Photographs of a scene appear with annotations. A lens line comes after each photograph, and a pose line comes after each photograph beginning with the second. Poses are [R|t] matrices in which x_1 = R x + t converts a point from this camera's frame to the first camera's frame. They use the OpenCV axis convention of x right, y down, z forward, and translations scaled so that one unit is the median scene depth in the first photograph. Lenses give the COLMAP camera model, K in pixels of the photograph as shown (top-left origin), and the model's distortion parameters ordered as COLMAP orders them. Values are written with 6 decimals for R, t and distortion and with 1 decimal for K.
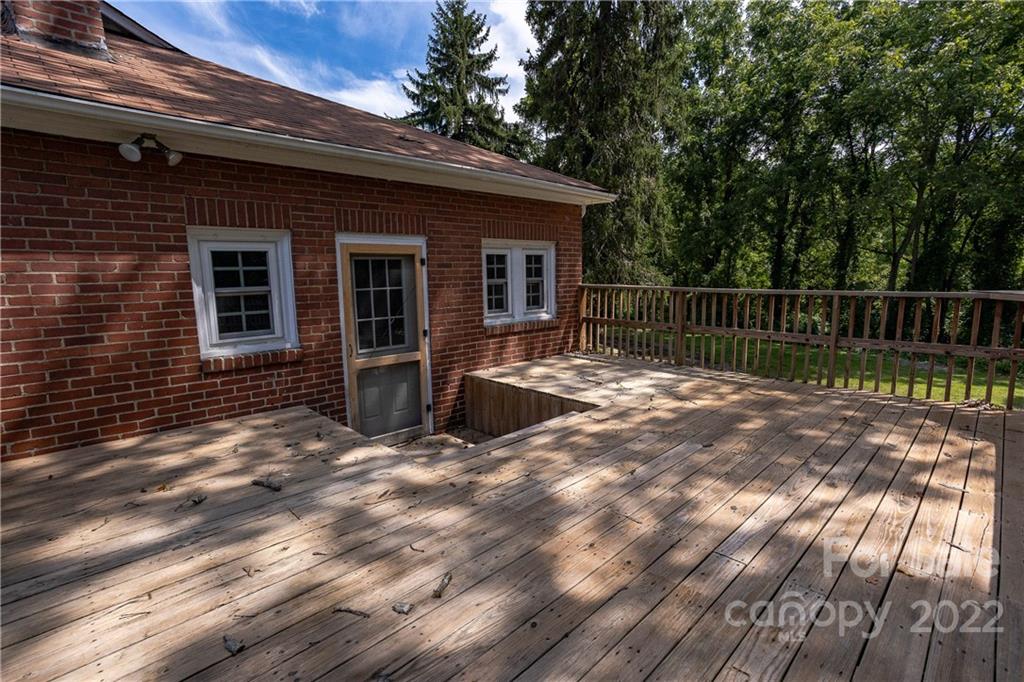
lens RADIAL K [[497.9, 0, 510.7], [0, 497.9, 344.0], [0, 0, 1]] dist [-0.048468, 0.031519]
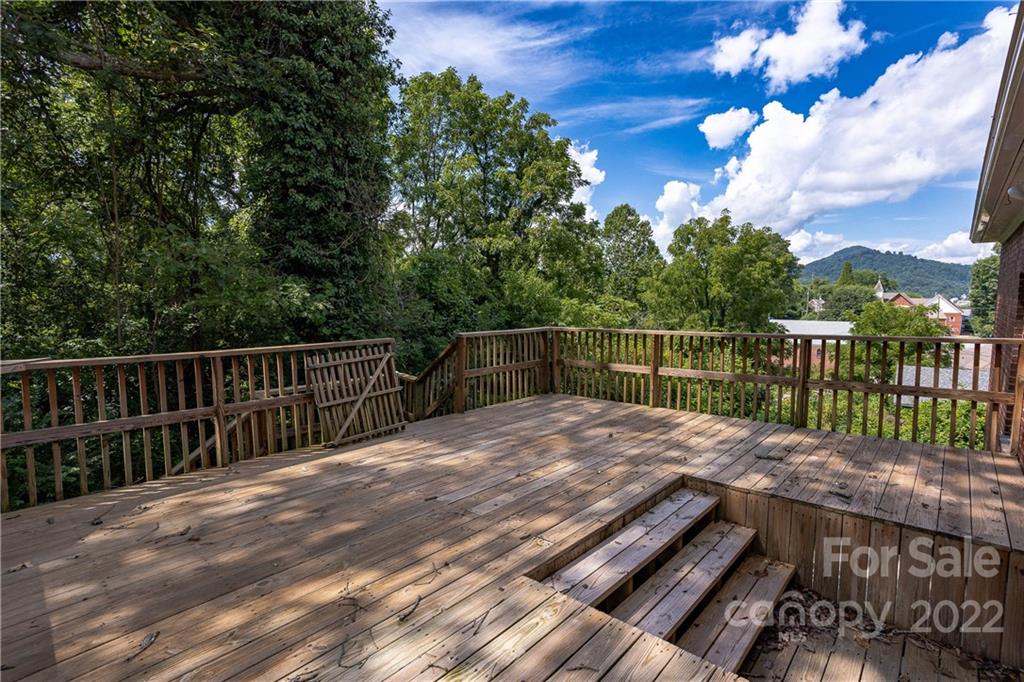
lens RADIAL K [[497.9, 0, 509.4], [0, 497.9, 338.3], [0, 0, 1]] dist [-0.048468, 0.031519]
pose [[-0.998301, 0.024787, -0.052723, 0.281550], [0.012138, 0.973611, 0.227891, -0.321179], [0.056981, 0.226864, -0.972258, 1.838315]]
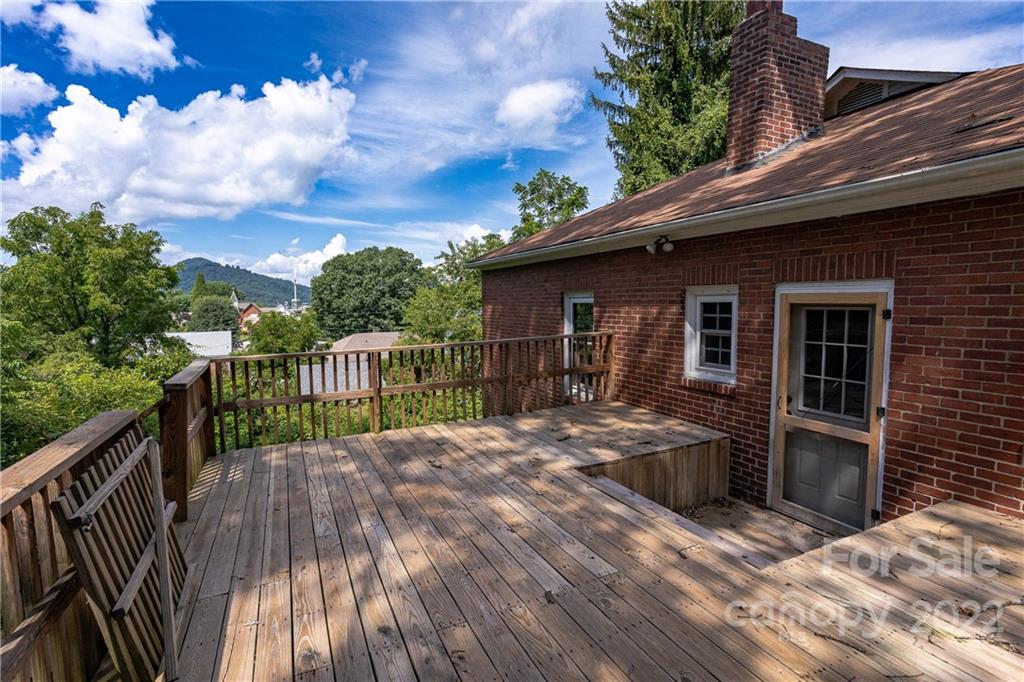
lens RADIAL K [[497.9, 0, 513.3], [0, 497.9, 343.4], [0, 0, 1]] dist [-0.048468, 0.031519]
pose [[-0.333196, 0.099141, -0.937631, 1.016639], [-0.119240, 0.982041, 0.146209, -0.244724], [0.935287, 0.160519, -0.315391, 1.081754]]
